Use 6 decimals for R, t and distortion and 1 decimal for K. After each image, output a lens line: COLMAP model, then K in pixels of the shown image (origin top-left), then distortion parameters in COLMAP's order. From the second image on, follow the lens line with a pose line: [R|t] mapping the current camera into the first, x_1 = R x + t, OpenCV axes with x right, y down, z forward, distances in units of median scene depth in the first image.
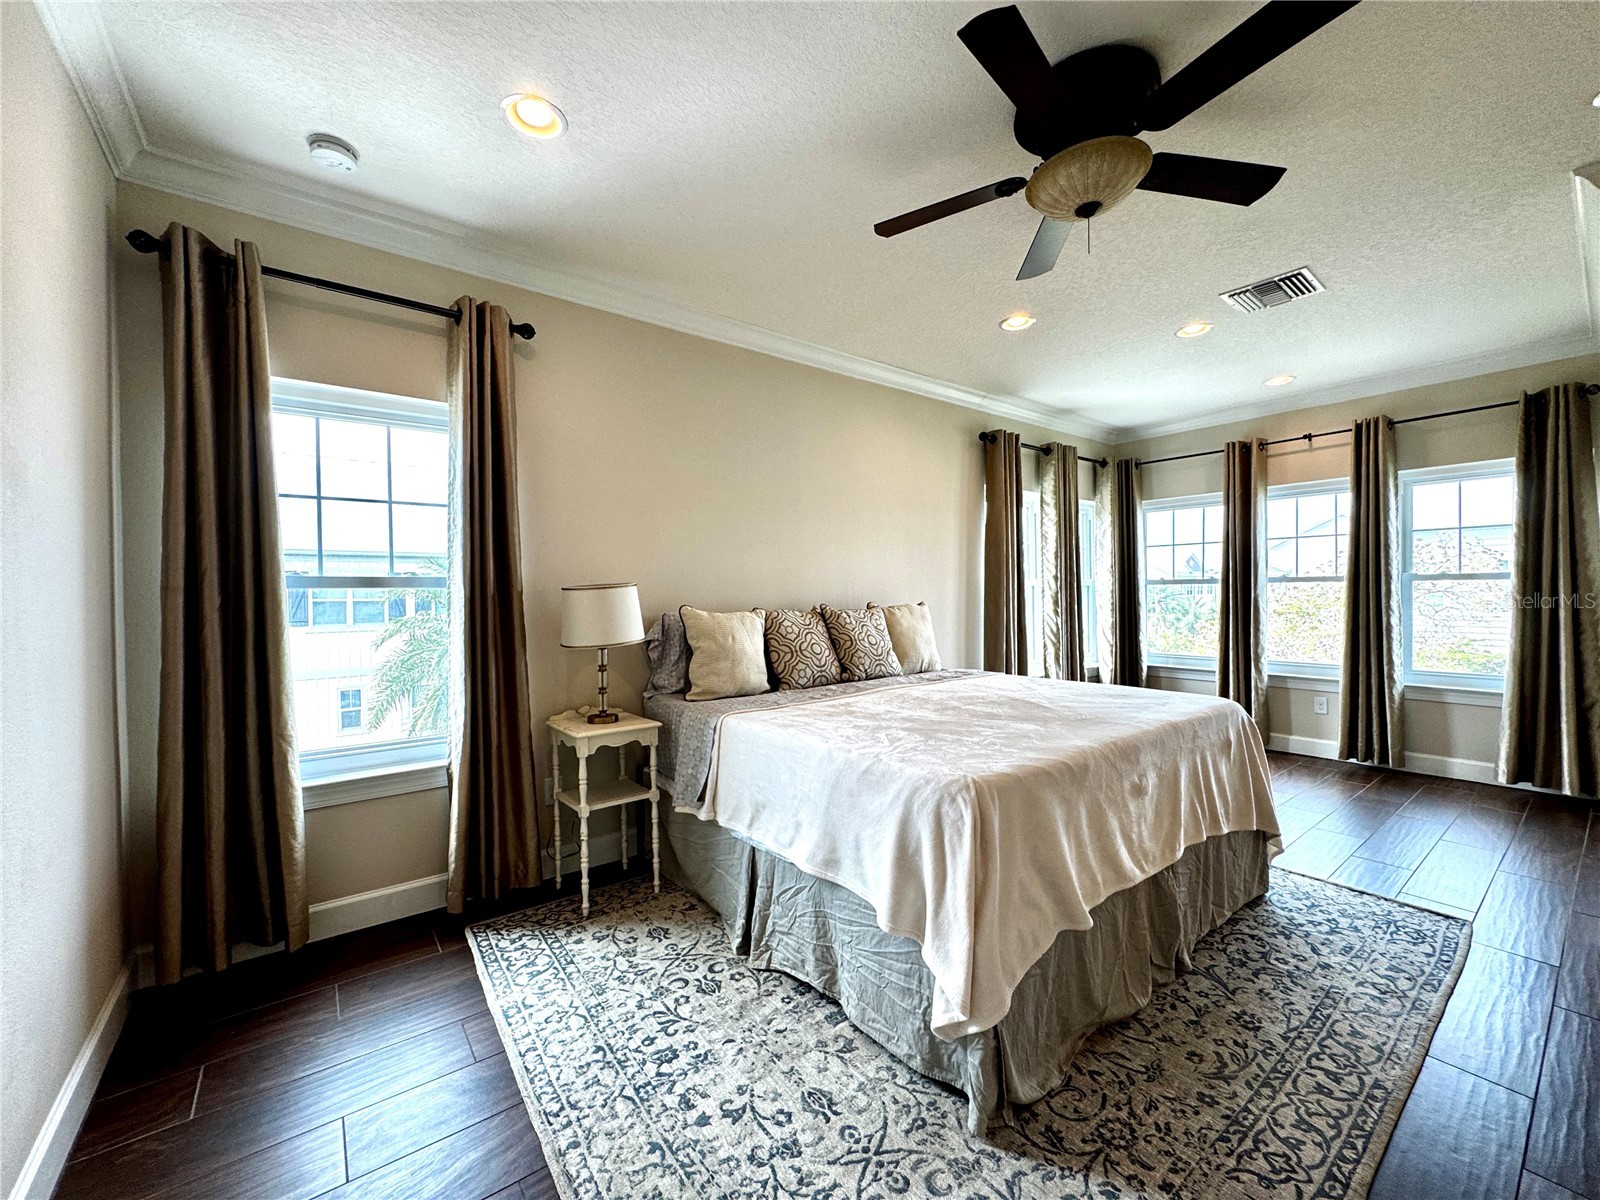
lens RADIAL K [[640.5, 0, 799.7], [0, 640.5, 601.0], [0, 0, 1]] dist [-0.003128, 0.000138]
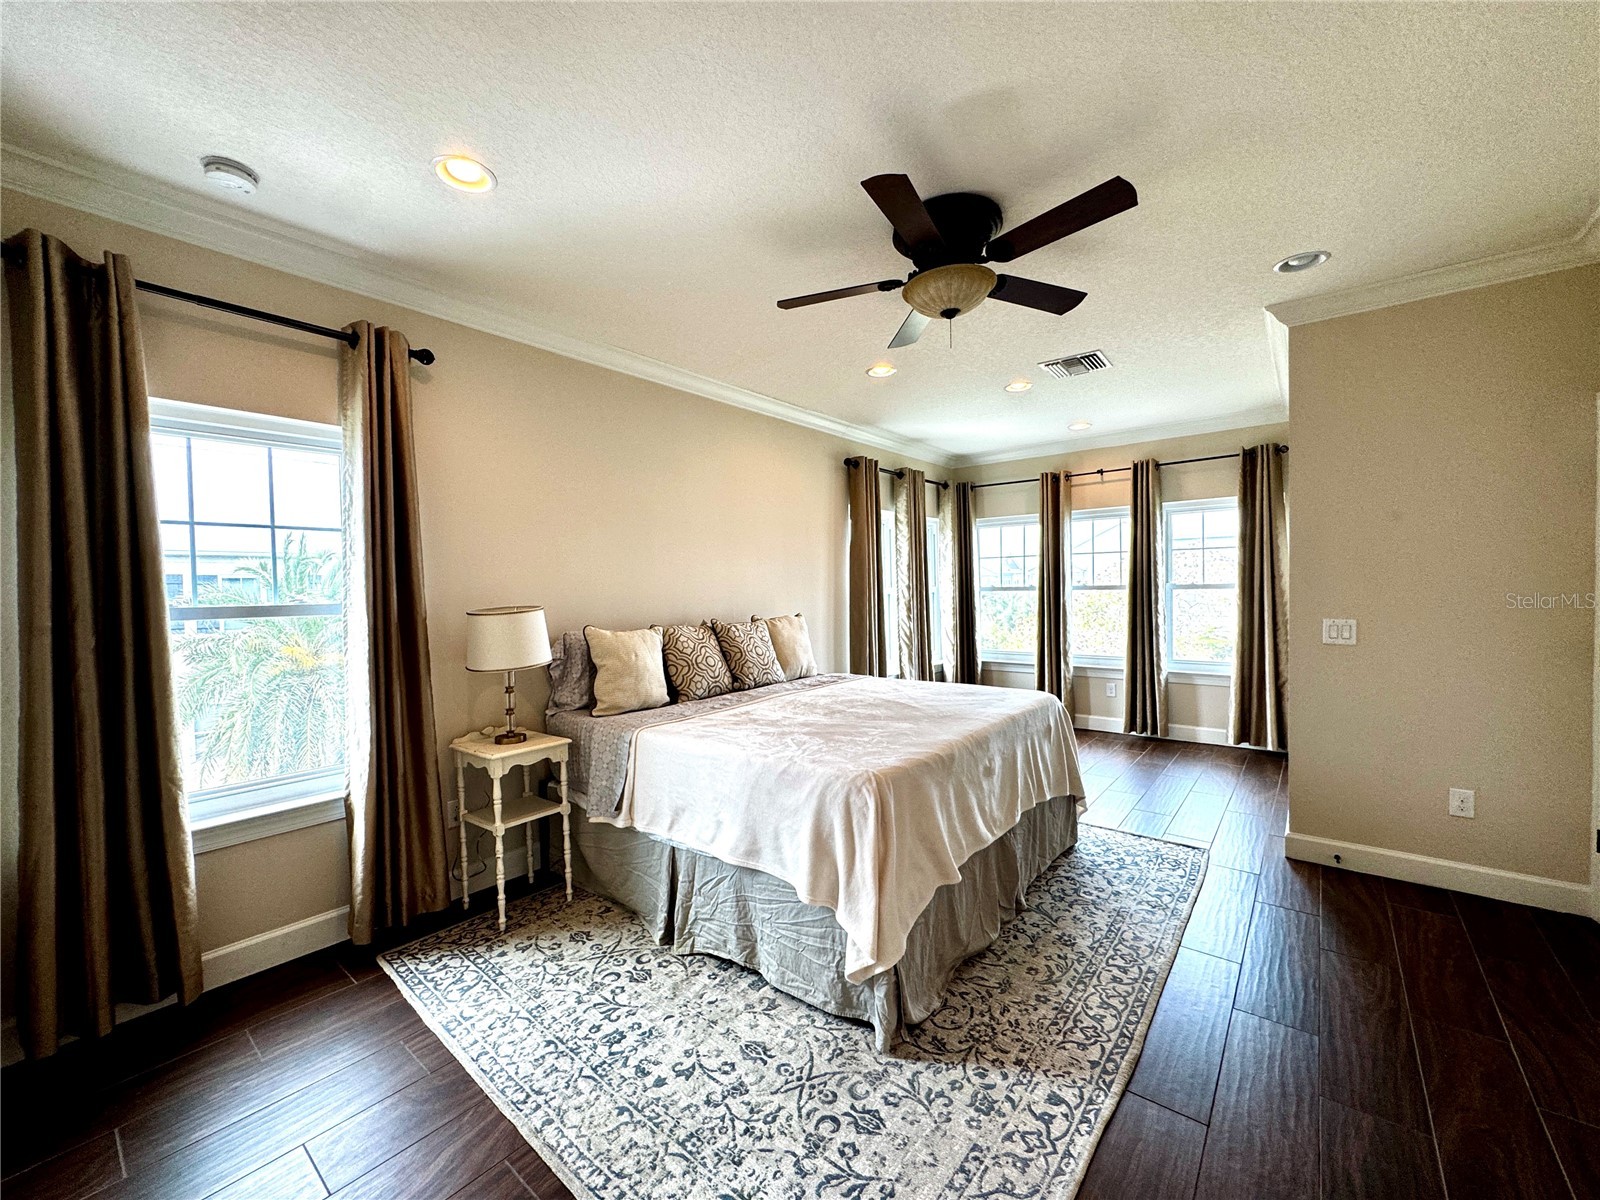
lens RADIAL K [[640.5, 0, 799.2], [0, 640.5, 600.9], [0, 0, 1]] dist [-0.003128, 0.000138]
pose [[0.972956, -0.011696, 0.230696, -0.114999], [0.010405, 0.999923, 0.006814, -0.050317], [-0.230758, -0.004229, 0.973002, -0.134671]]
